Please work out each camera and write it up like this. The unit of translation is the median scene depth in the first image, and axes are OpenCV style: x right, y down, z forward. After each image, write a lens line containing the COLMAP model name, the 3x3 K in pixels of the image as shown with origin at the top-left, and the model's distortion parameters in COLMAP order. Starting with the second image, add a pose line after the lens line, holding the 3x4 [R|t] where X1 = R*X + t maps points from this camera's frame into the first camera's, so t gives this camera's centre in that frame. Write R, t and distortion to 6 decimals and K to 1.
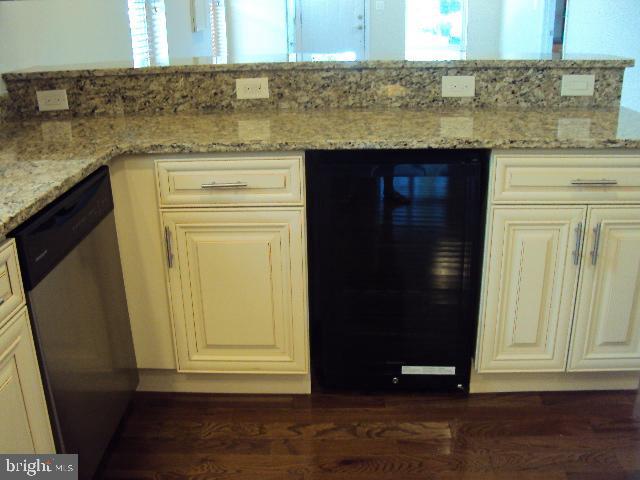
lens RADIAL K [[660.7, 0, 320.0], [0, 660.7, 240.0], [0, 0, 1]] dist [-0.216527, 0.249072]
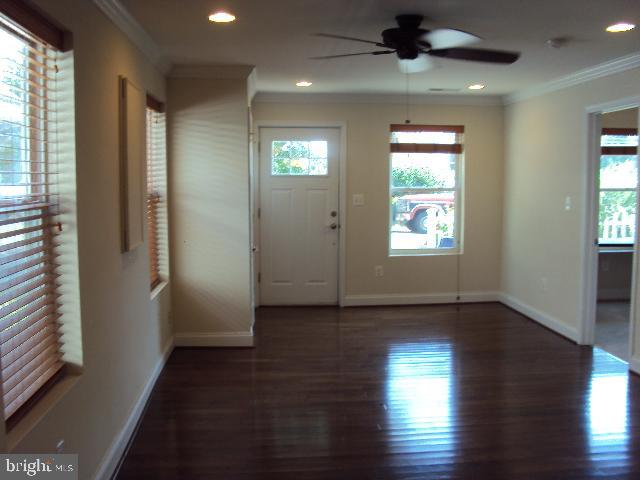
lens RADIAL K [[647.4, 0, 320.0], [0, 647.4, 240.0], [0, 0, 1]] dist [-0.259676, -0.006325]
pose [[0.993086, 0.007740, 0.117136, -0.184784], [0.022743, 0.966234, -0.256662, -0.409021], [-0.115167, 0.257551, 0.959377, 0.903034]]
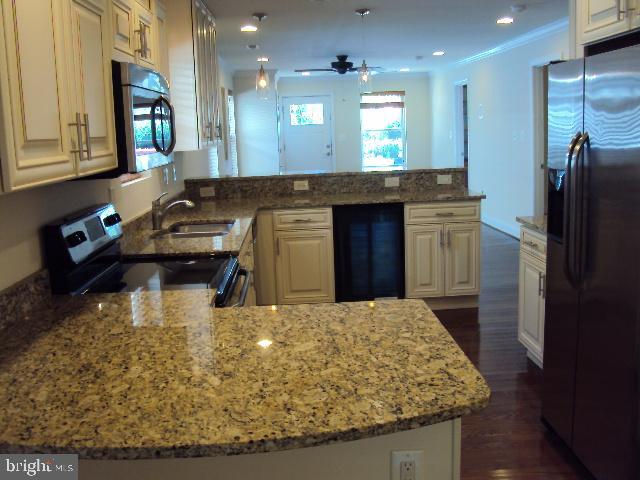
lens RADIAL K [[660.7, 0, 320.0], [0, 660.7, 240.0], [0, 0, 1]] dist [-0.216527, 0.249072]
pose [[0.997403, -0.028586, 0.066108, -0.199727], [0.040158, 0.982668, -0.180974, 0.374259], [-0.059789, 0.183158, 0.981264, -1.226022]]
